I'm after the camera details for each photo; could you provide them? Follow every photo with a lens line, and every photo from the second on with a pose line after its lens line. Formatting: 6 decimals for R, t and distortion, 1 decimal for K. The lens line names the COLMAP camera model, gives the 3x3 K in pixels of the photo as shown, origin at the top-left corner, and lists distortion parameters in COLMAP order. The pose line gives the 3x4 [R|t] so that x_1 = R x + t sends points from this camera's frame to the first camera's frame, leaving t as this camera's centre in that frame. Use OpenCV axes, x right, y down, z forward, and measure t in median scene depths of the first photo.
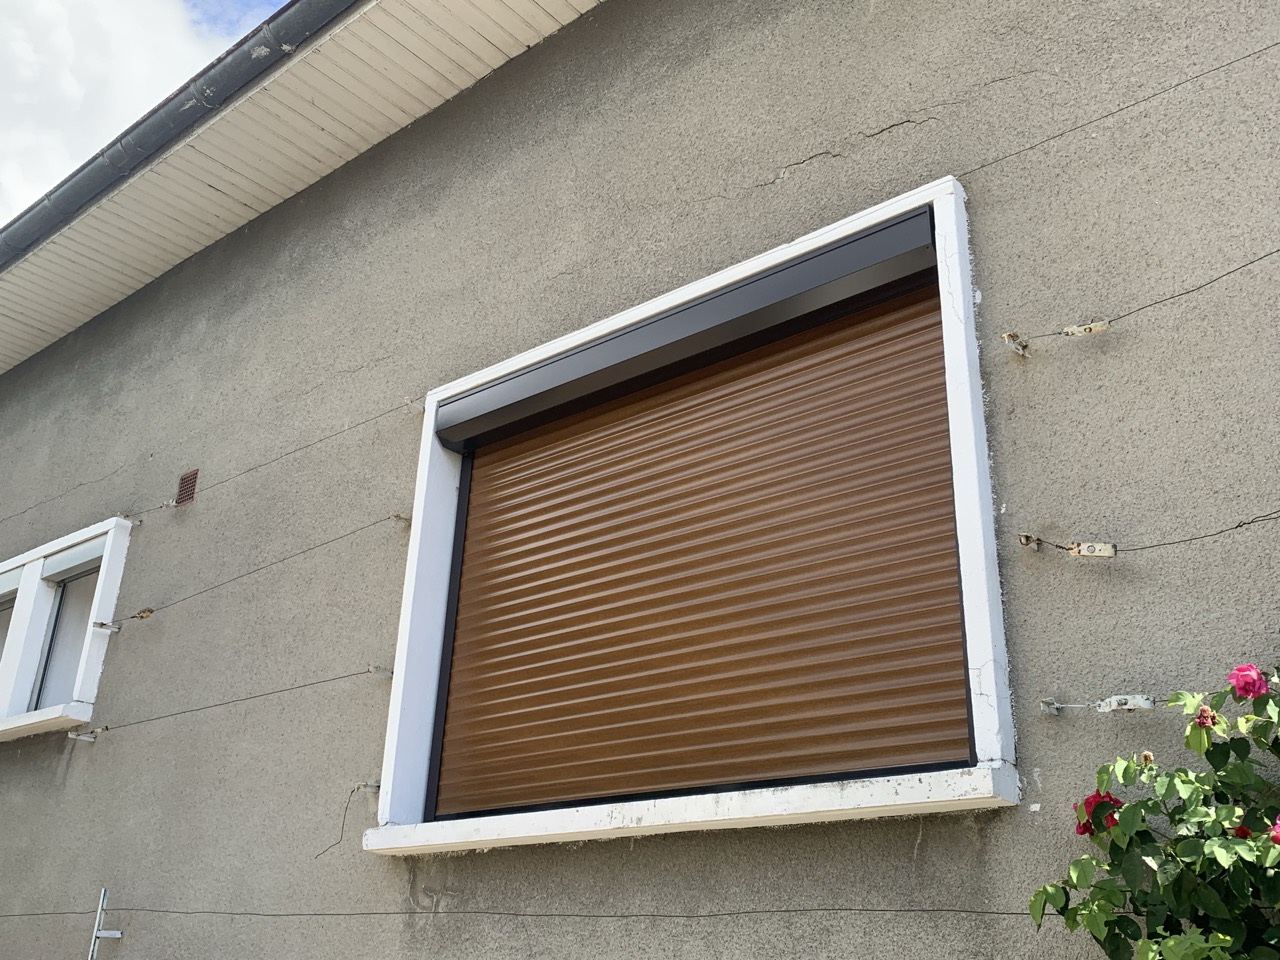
lens RADIAL K [[1203.5, 0, 638.6], [0, 1203.5, 478.0], [0, 0, 1]] dist [-0.001382, -0.003328]
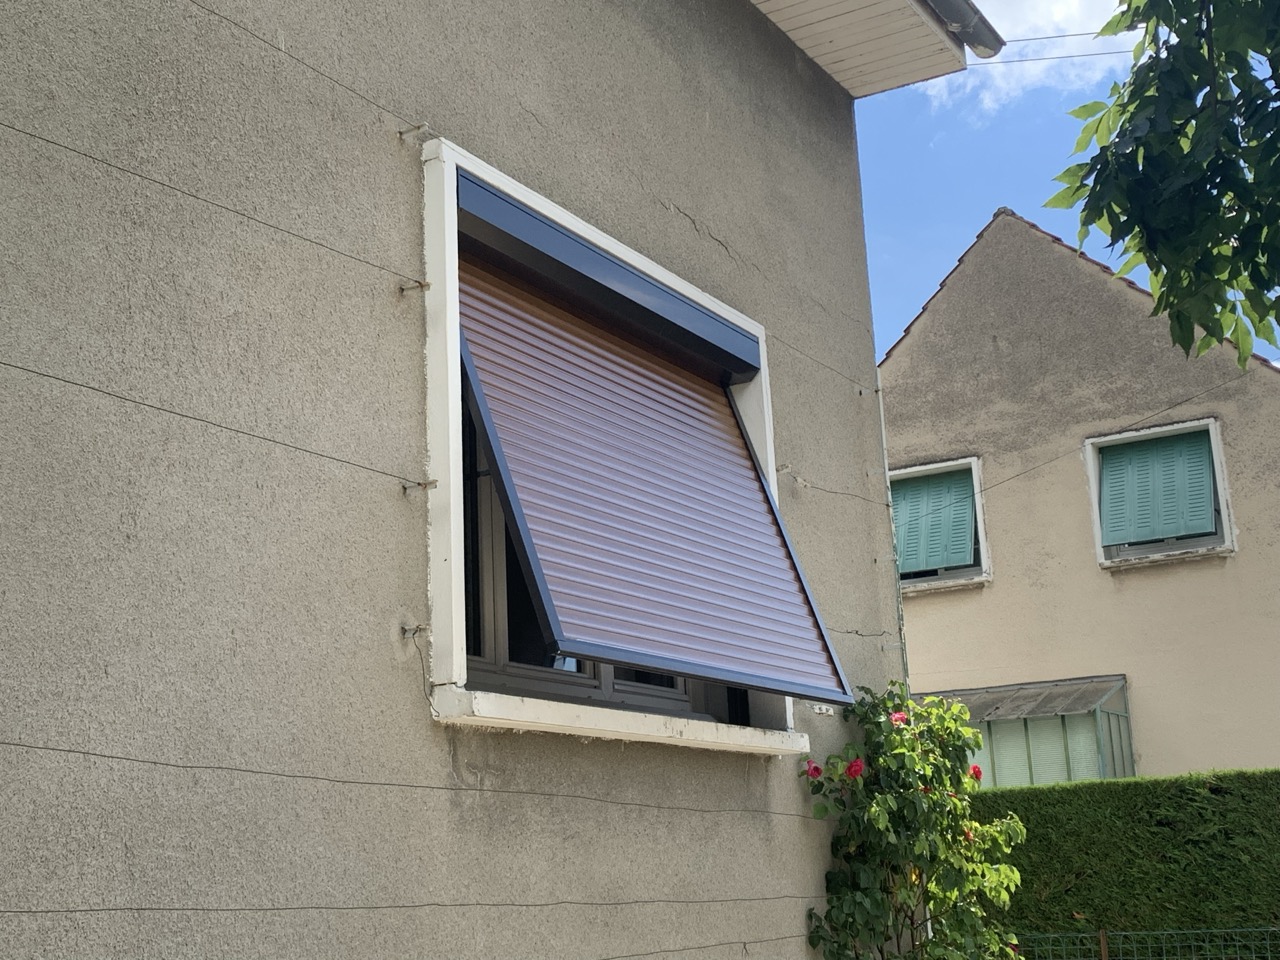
lens RADIAL K [[1718.1, 0, 640.0], [0, 1718.1, 480.0], [0, 0, 1]] dist [0.220780, -0.689561]
pose [[-0.159047, 0.216150, 0.963319, -1.416597], [-0.353137, 0.898729, -0.259962, 0.428759], [-0.921953, -0.381530, -0.066610, 1.024529]]
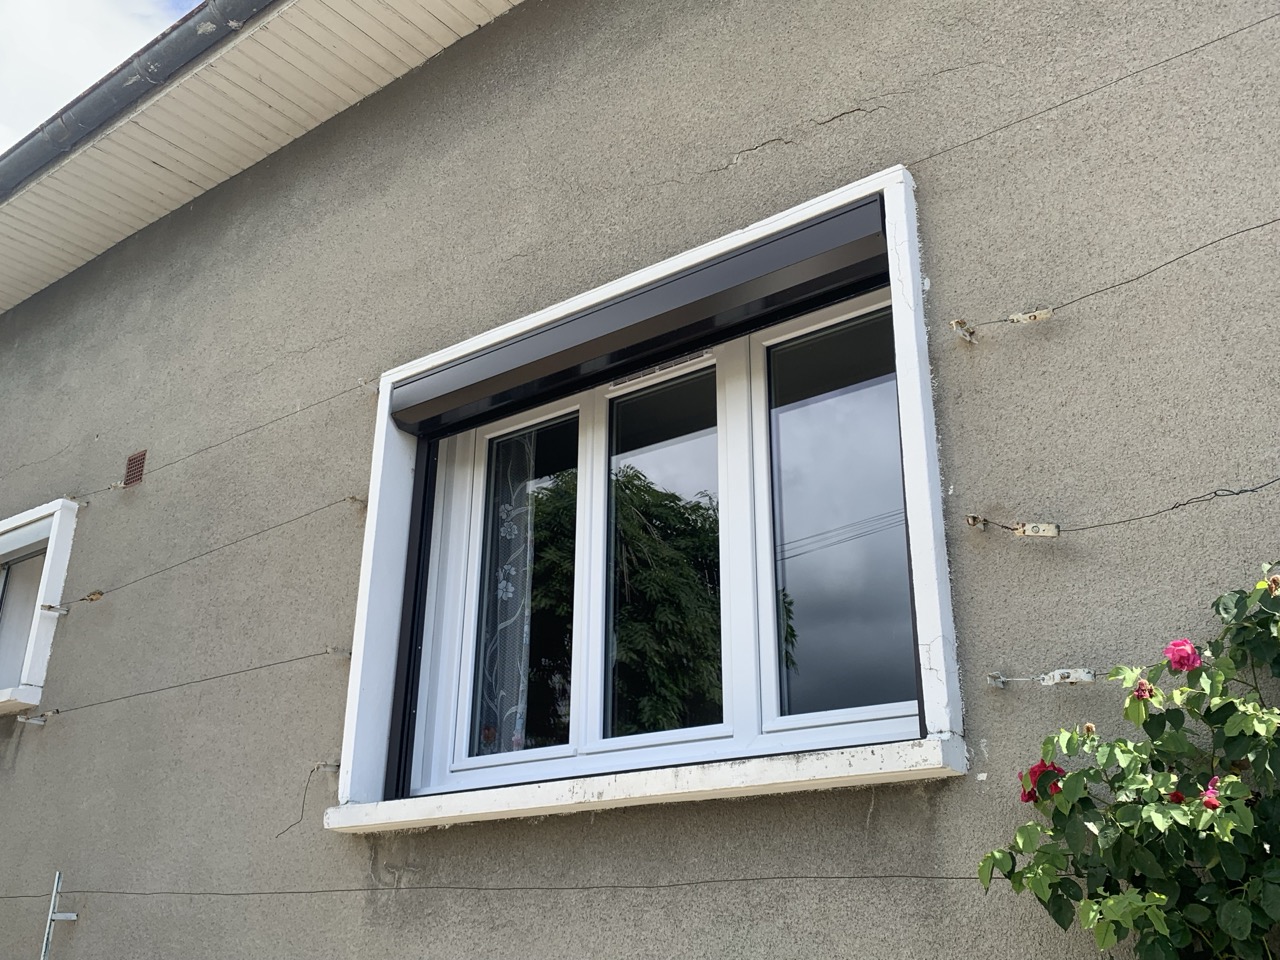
lens RADIAL K [[1203.3, 0, 640.0], [0, 1203.3, 480.0], [0, 0, 1]] dist [0.007823, -0.026503]
pose [[0.998805, -0.005439, 0.048571, -0.011321], [0.004265, 0.999697, 0.024243, -0.007111], [-0.048688, -0.024006, 0.998525, -0.016337]]
